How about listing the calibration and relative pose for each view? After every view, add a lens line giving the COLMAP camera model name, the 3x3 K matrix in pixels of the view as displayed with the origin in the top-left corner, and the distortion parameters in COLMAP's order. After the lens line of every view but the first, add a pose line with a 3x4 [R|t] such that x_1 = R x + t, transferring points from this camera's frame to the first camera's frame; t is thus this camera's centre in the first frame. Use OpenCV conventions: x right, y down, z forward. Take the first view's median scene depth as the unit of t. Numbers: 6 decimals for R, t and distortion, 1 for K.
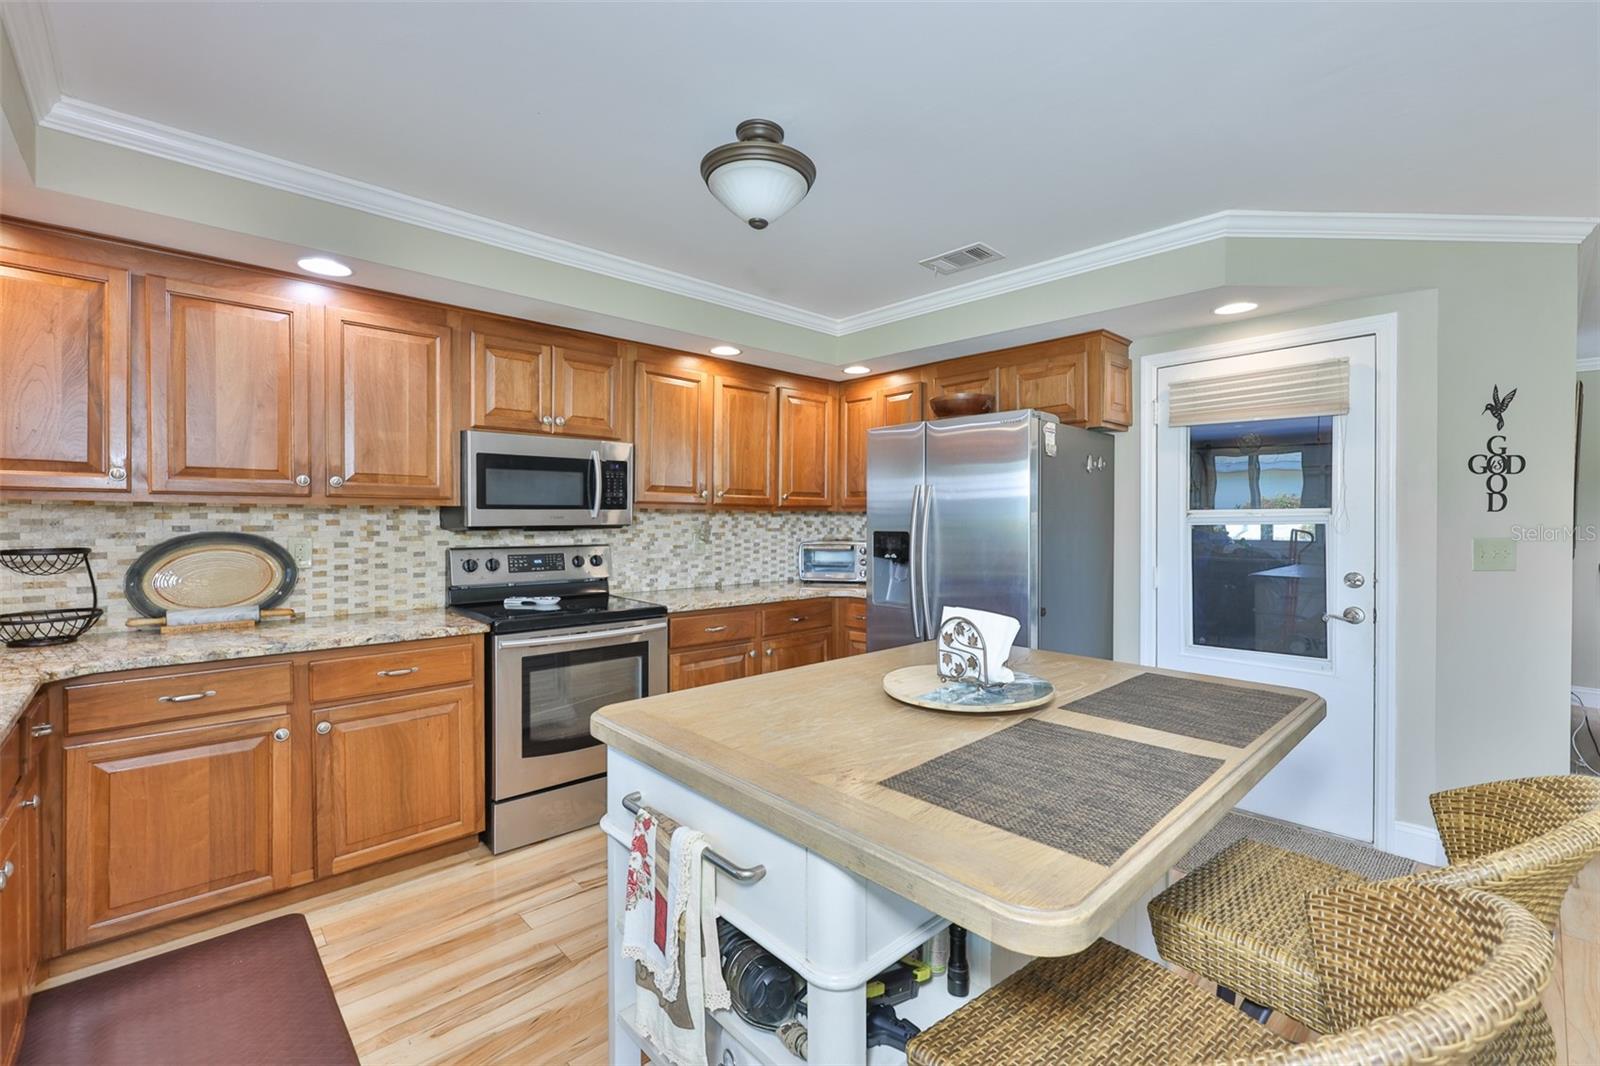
lens RADIAL K [[749.1, 0, 846.7], [0, 749.1, 525.3], [0, 0, 1]] dist [0.001125, 0.000127]
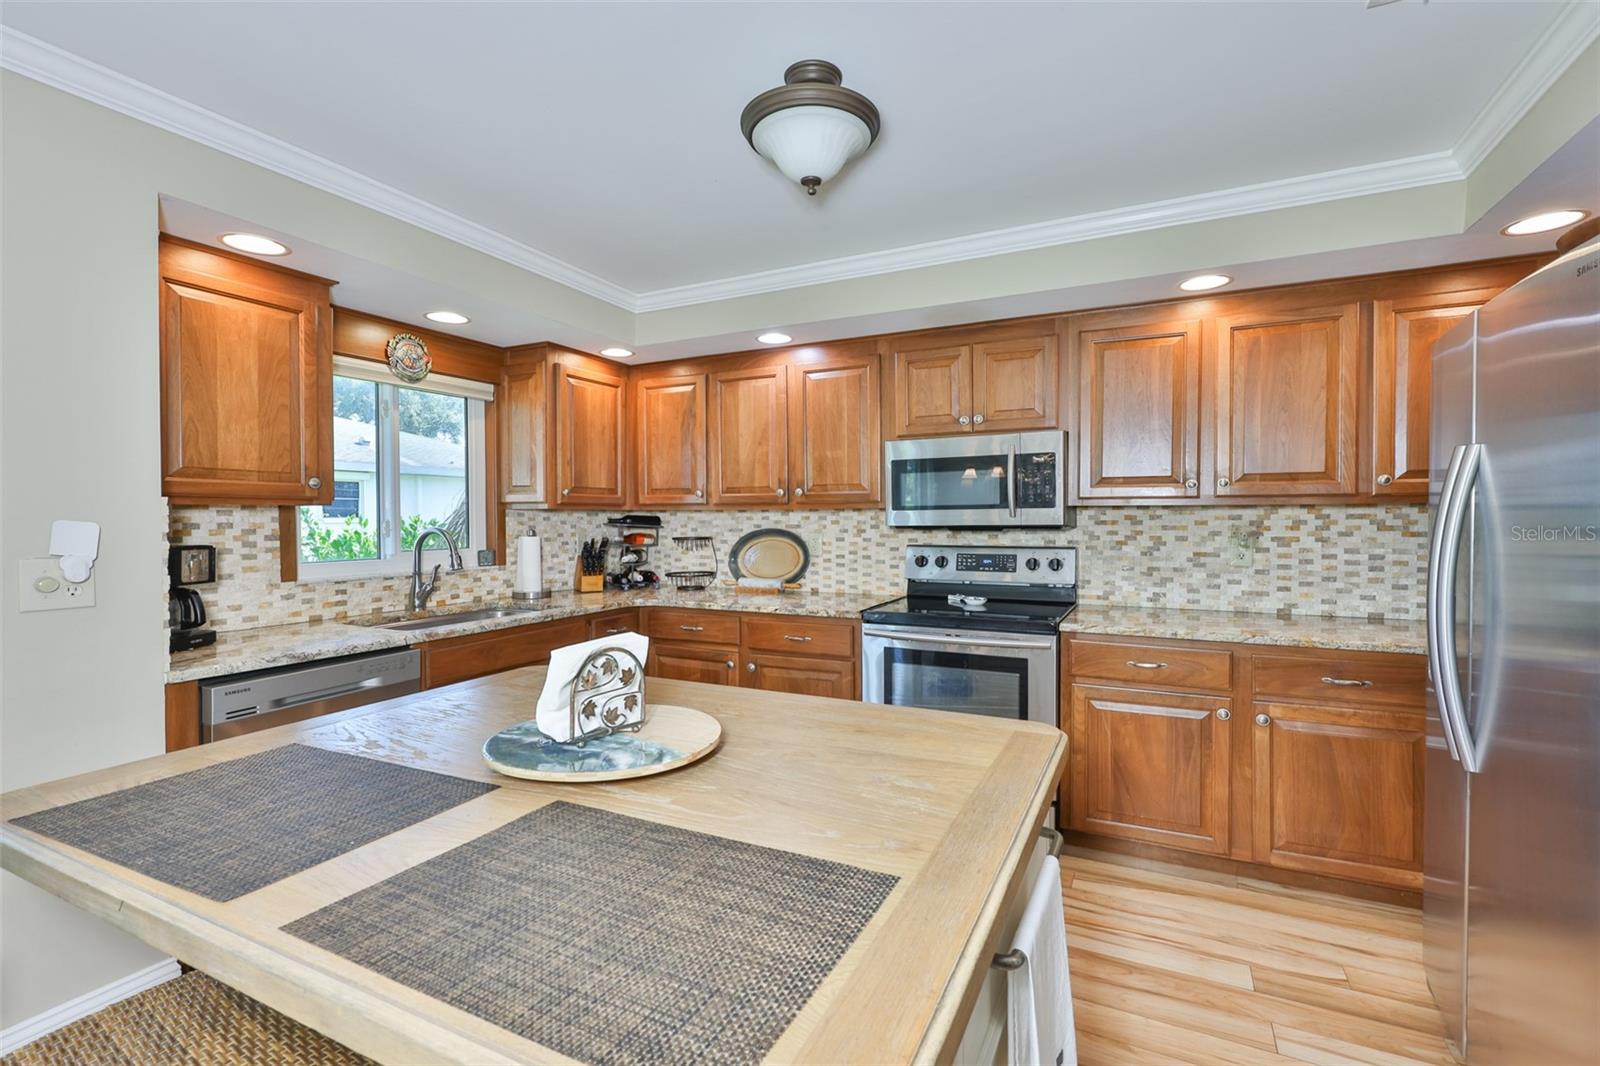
lens RADIAL K [[700.1, 0, 728.2], [0, 700.1, 527.6], [0, 0, 1]] dist [-0.001645, -0.000029]
pose [[0.265154, 0.005933, -0.964188, 0.423939], [-0.003638, 0.999980, 0.005152, -0.000201], [0.964199, 0.002142, 0.265170, 0.452416]]
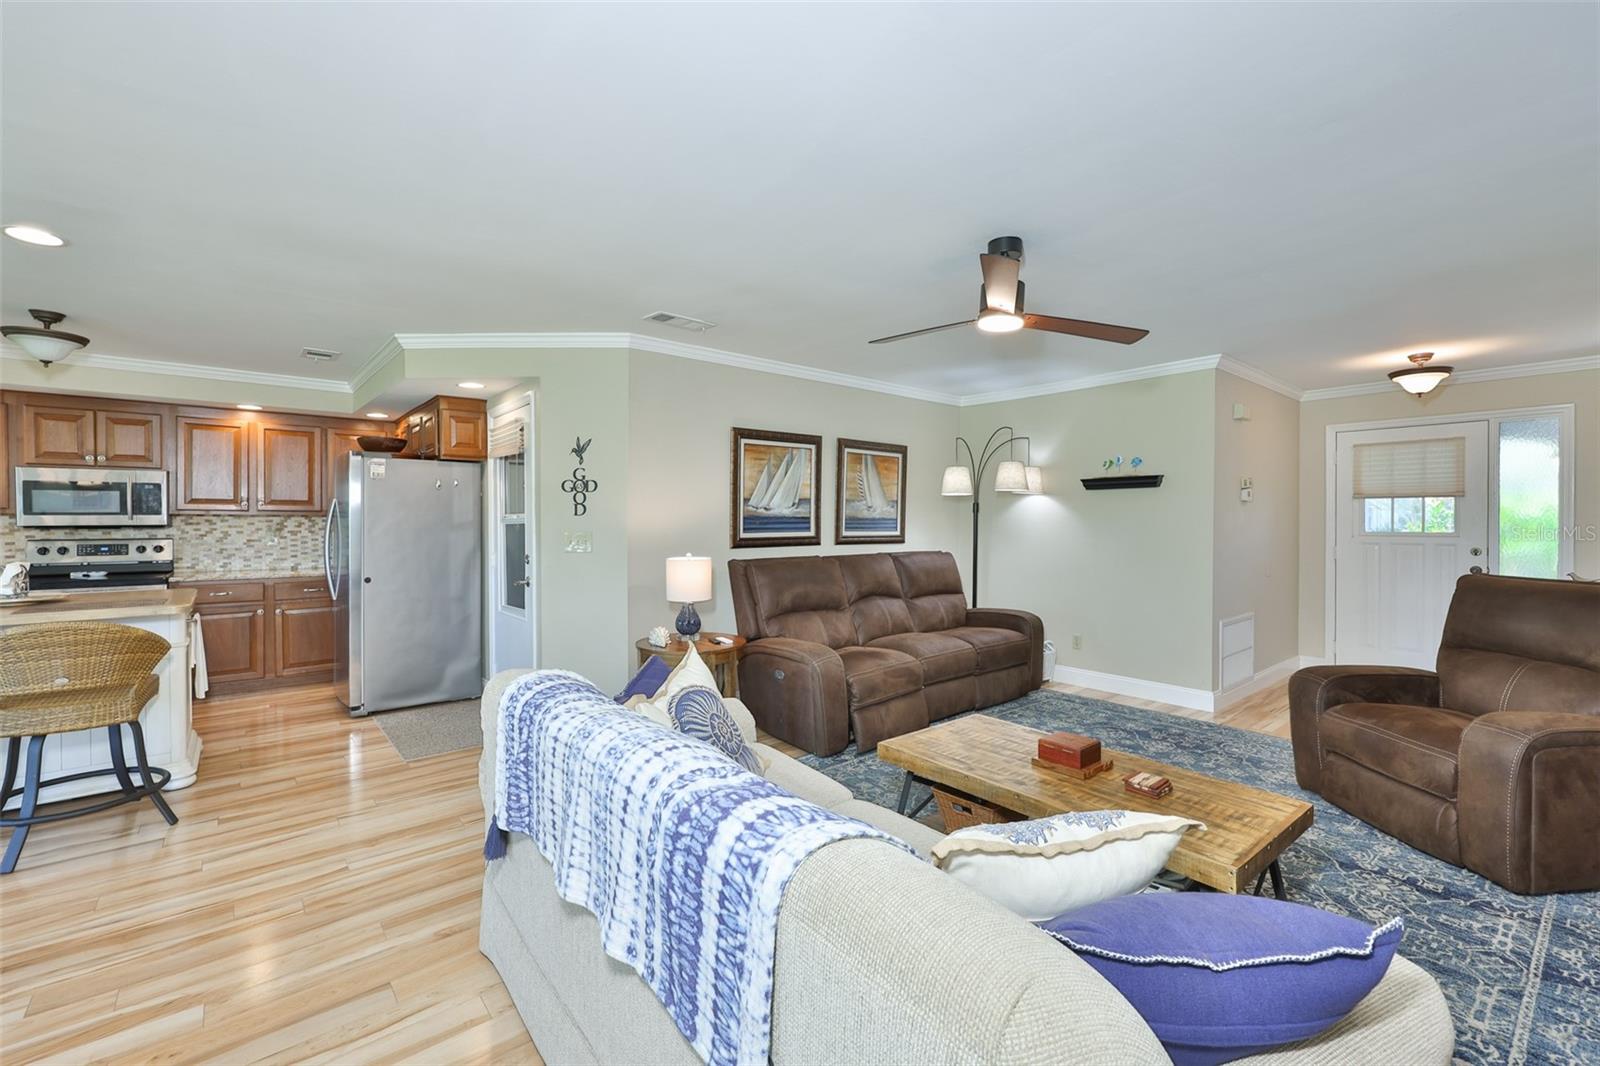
lens RADIAL K [[704.8, 0, 825.4], [0, 704.8, 528.3], [0, 0, 1]] dist [-0.002196, 0.000426]
pose [[0.998494, -0.001162, -0.054857, 1.236935], [0.001324, 0.999995, 0.002921, 0.003871], [0.054854, -0.002990, 0.998490, -0.390540]]
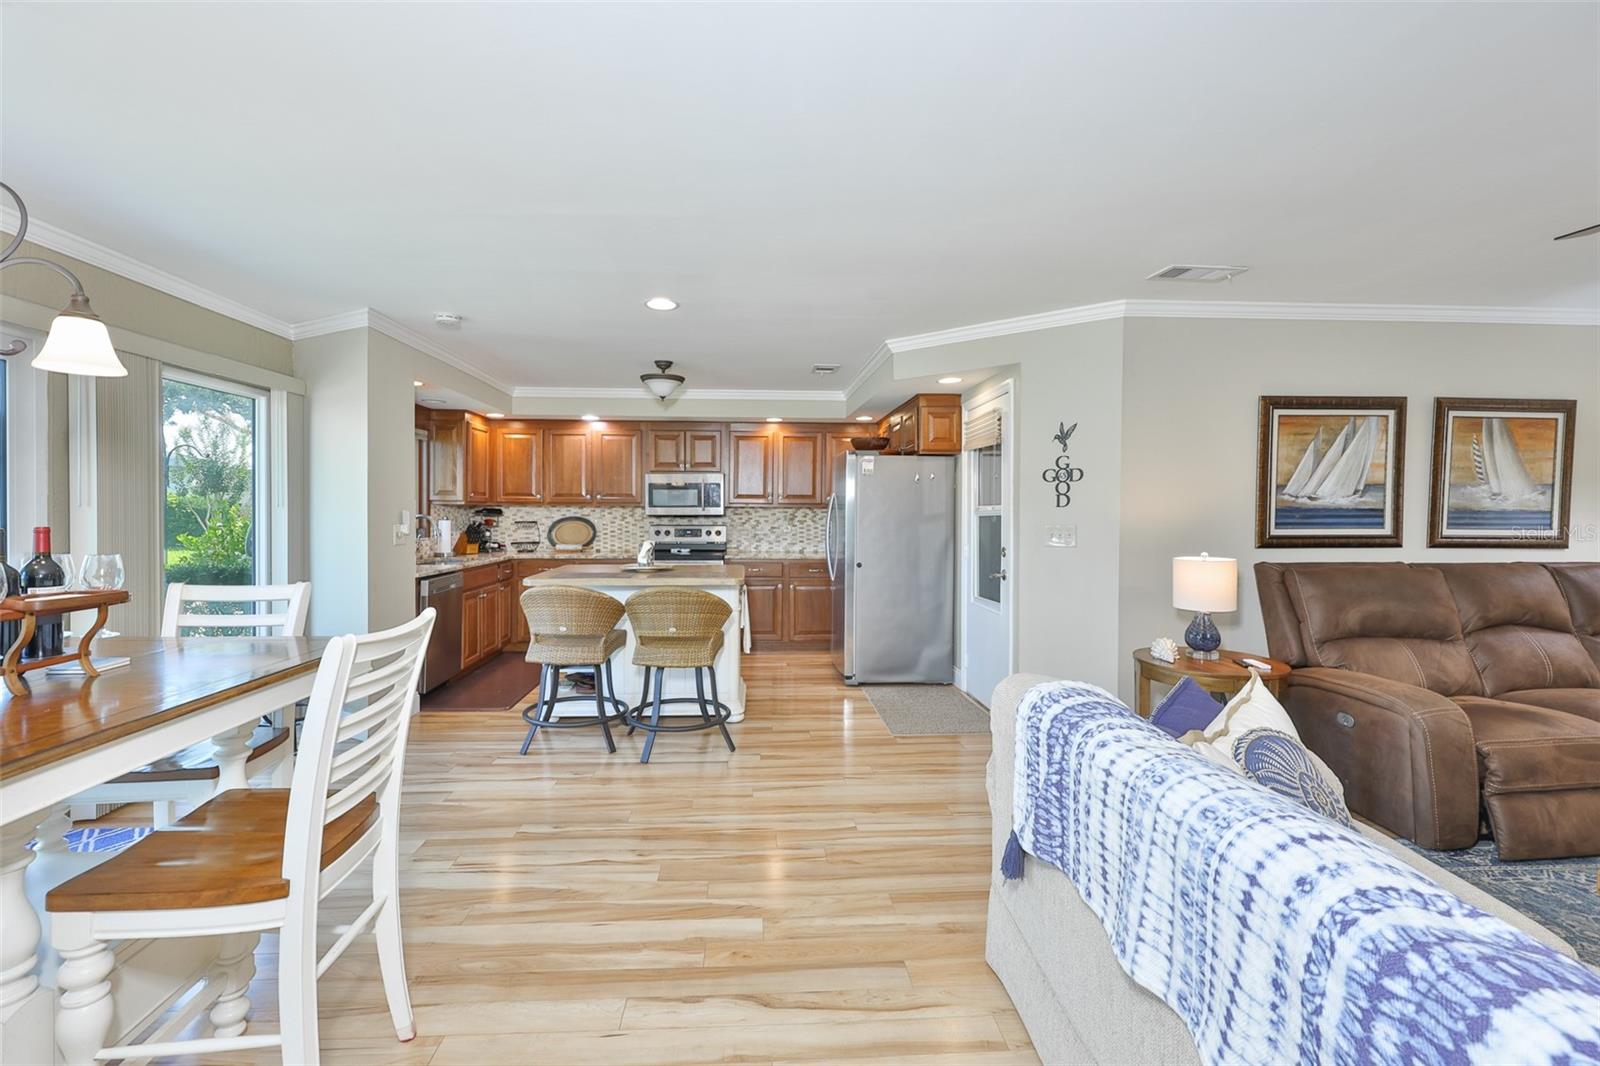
lens RADIAL K [[693.9, 0, 780.5], [0, 693.9, 520.7], [0, 0, 1]] dist [-0.000249, -0.000216]
pose [[0.761674, 0.009127, -0.647896, 1.117535], [-0.007157, 0.999958, 0.005673, 0.003718], [0.647921, 0.000316, 0.761707, -0.334880]]
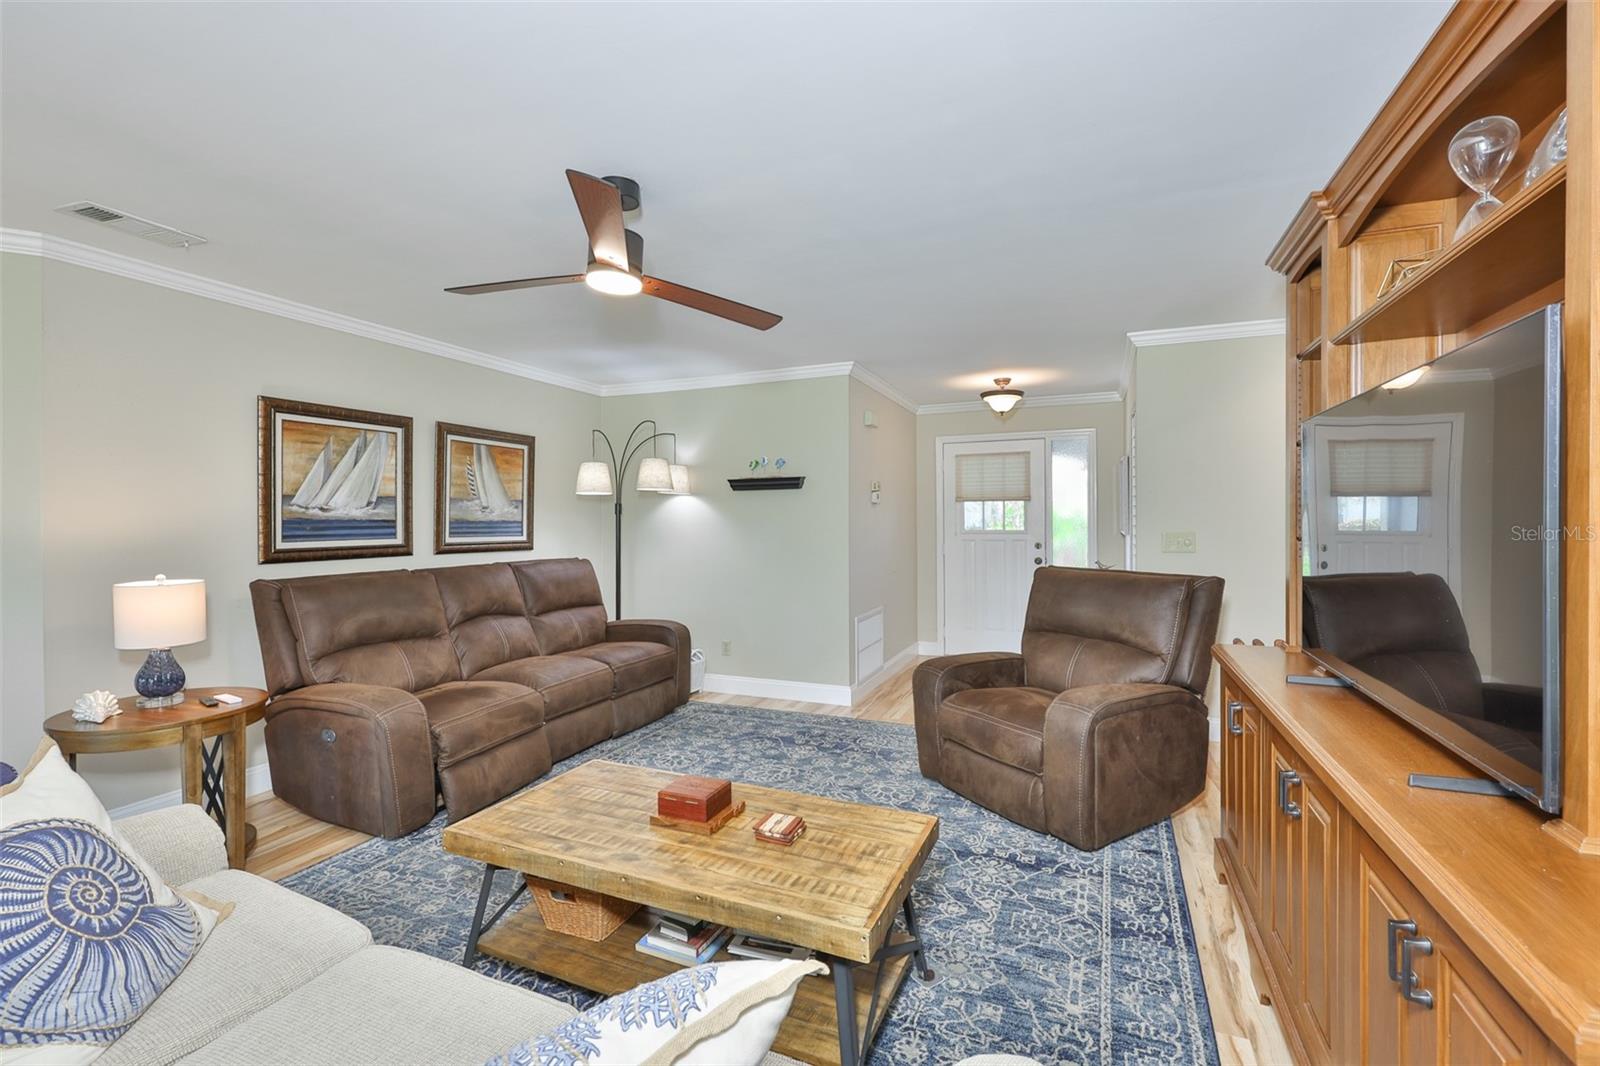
lens RADIAL K [[647.4, 0, 836.9], [0, 647.4, 527.9], [0, 0, 1]] dist [-0.002302, -0.000160]
pose [[0.912299, -0.011992, 0.409350, 1.341684], [0.011299, 0.999928, 0.004113, 0.001721], [-0.409370, 0.000872, 0.912368, -0.195546]]
